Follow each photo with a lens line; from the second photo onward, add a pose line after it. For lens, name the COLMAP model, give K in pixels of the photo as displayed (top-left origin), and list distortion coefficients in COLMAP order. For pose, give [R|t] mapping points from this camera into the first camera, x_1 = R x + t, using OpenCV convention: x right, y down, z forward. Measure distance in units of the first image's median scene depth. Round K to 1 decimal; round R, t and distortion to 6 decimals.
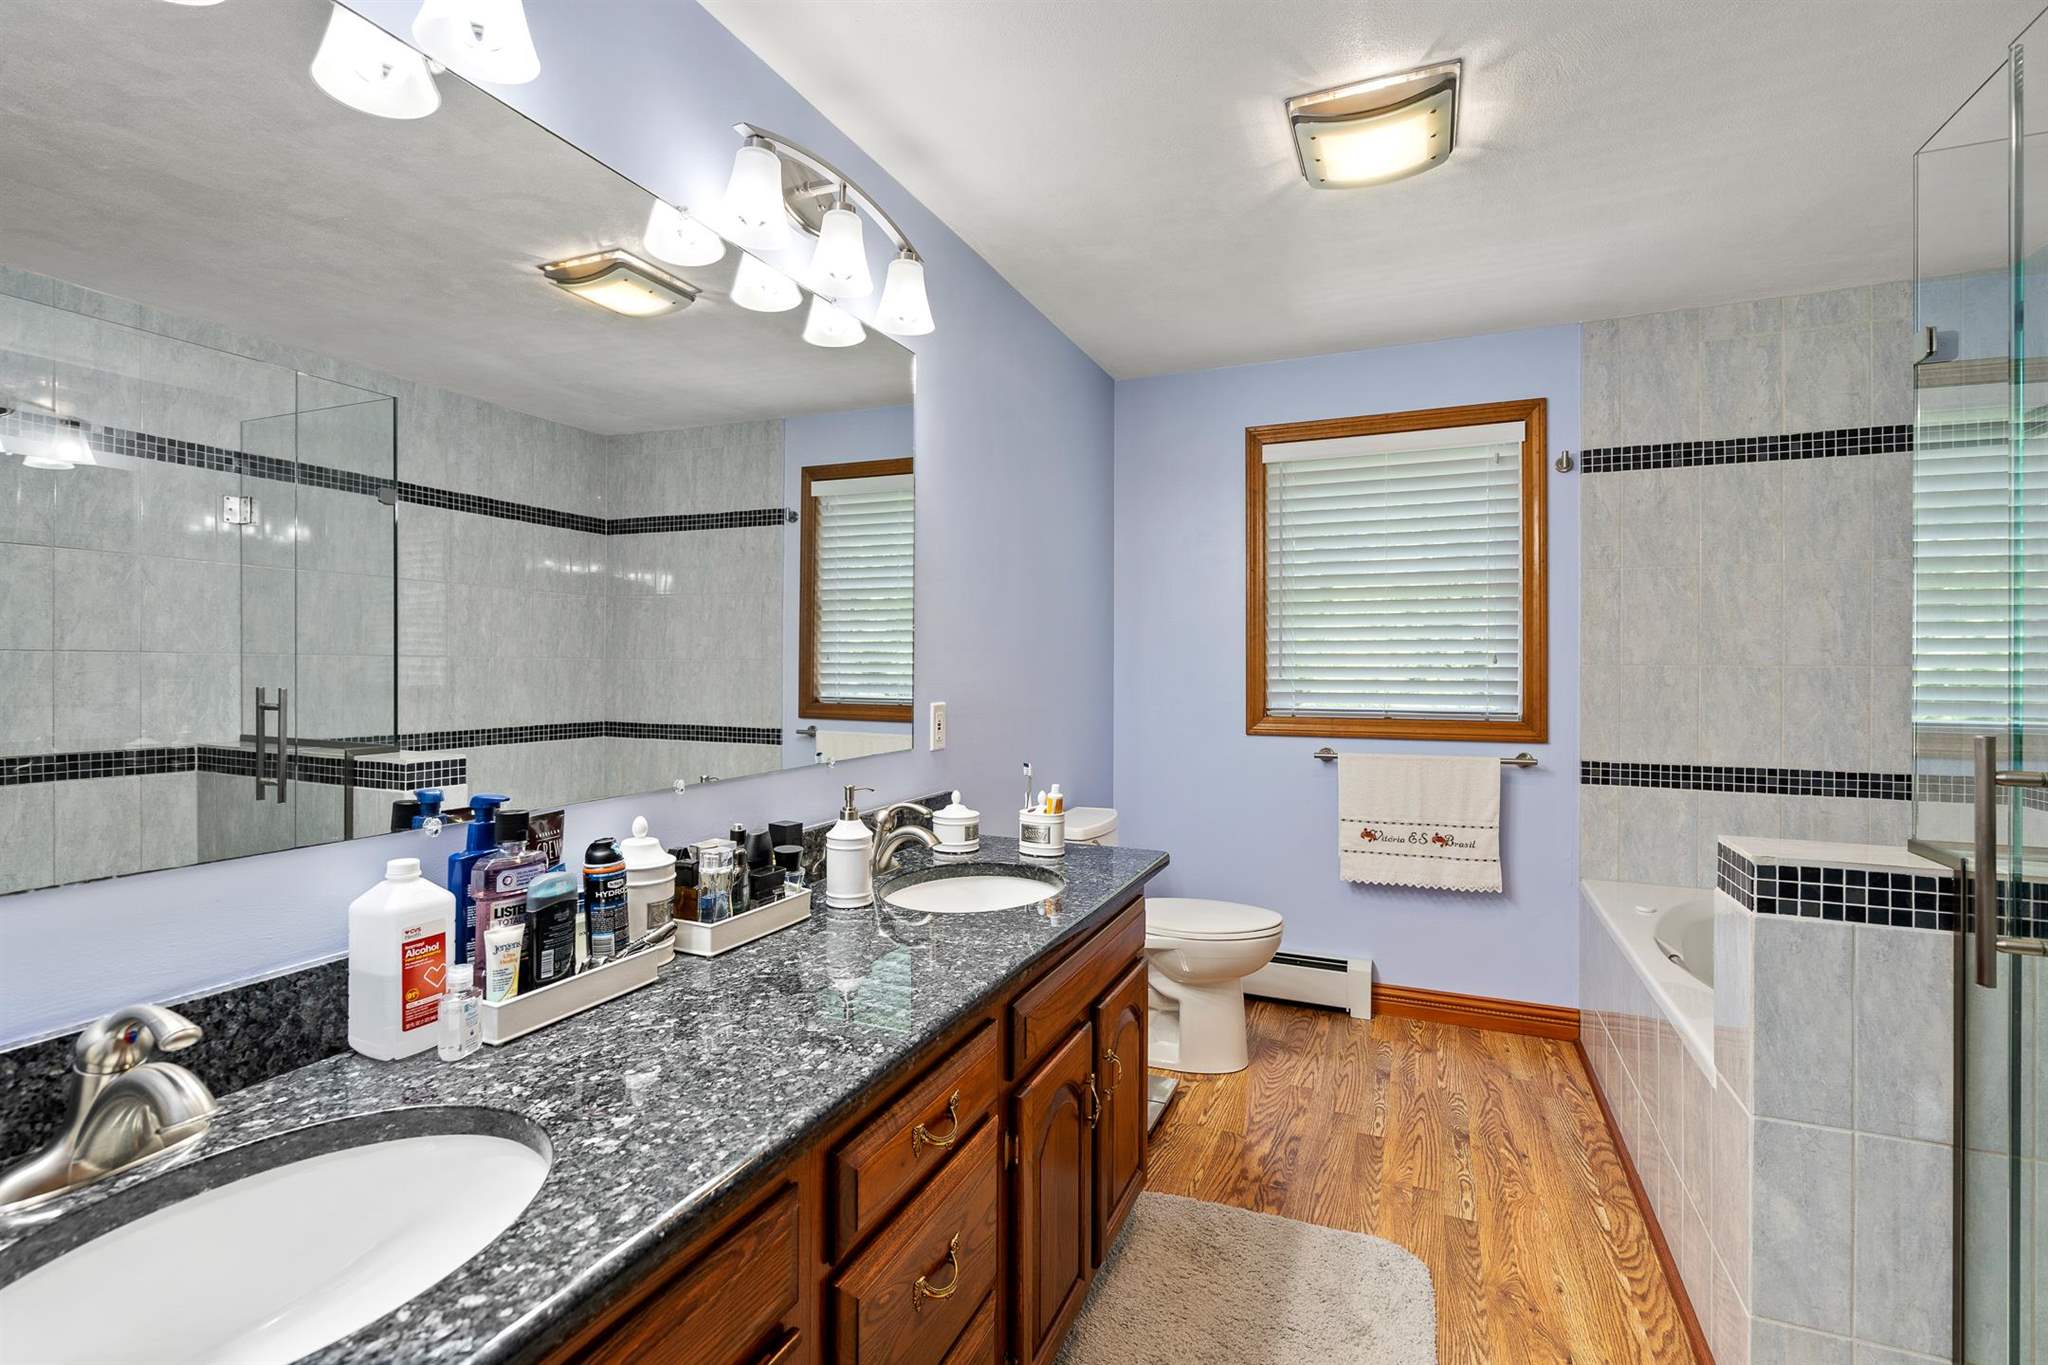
lens RADIAL K [[940.8, 0, 1018.1], [0, 940.8, 671.4], [0, 0, 1]] dist [-0.002191, -0.000179]
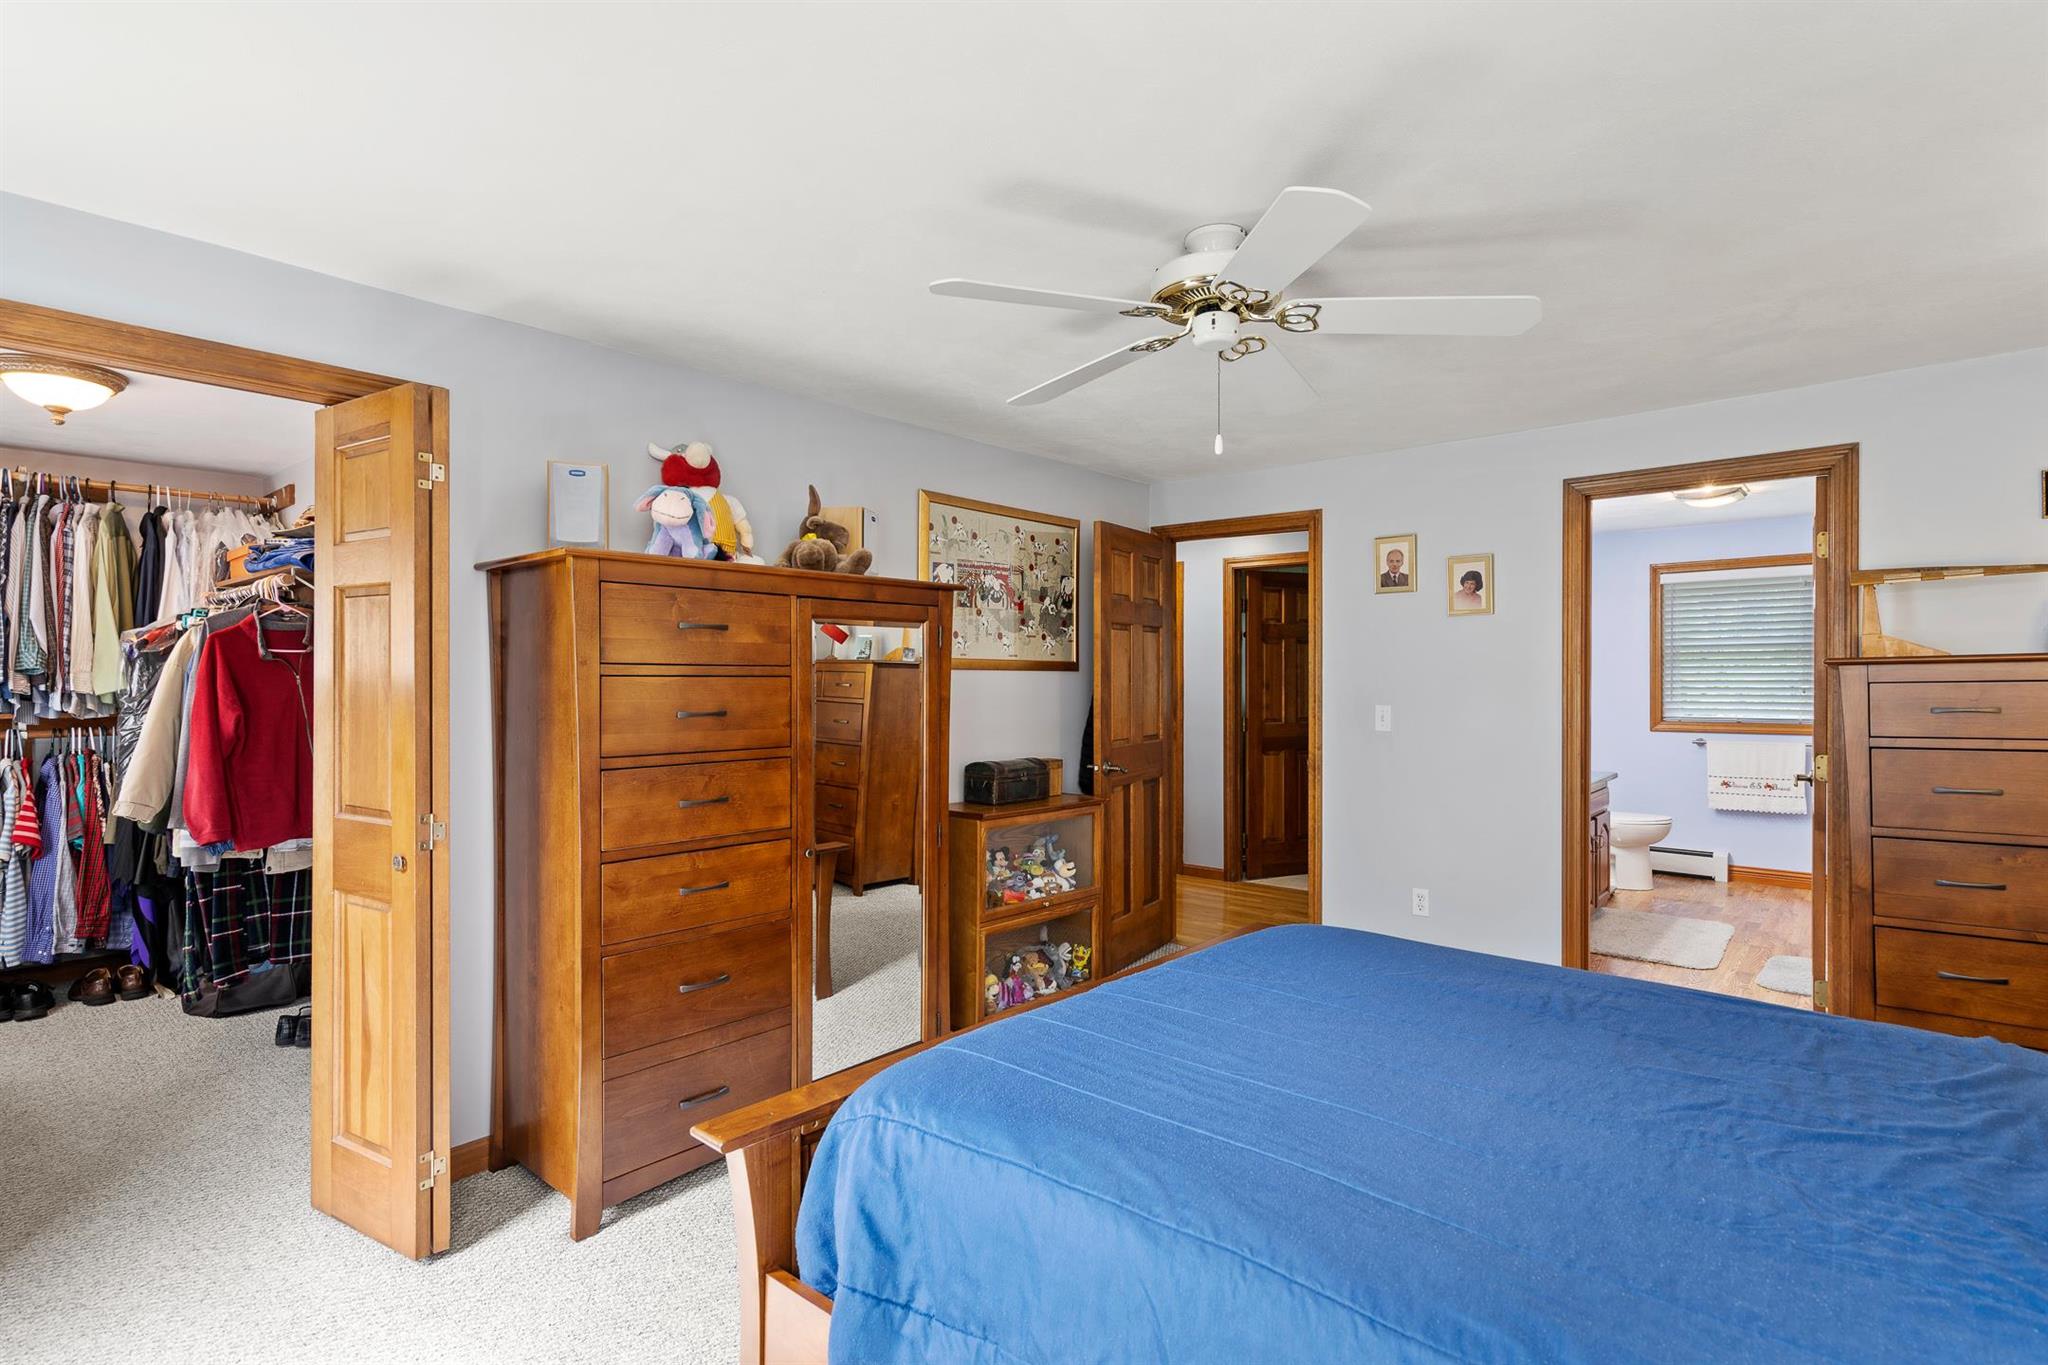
lens RADIAL K [[1005.1, 0, 1034.3], [0, 1005.1, 682.4], [0, 0, 1]] dist [-0.000762, 0.000678]
pose [[0.955143, 0.001351, -0.296141, -0.346552], [-0.005020, 0.999920, -0.011627, 0.000991], [0.296102, 0.012592, 0.955073, -1.307510]]
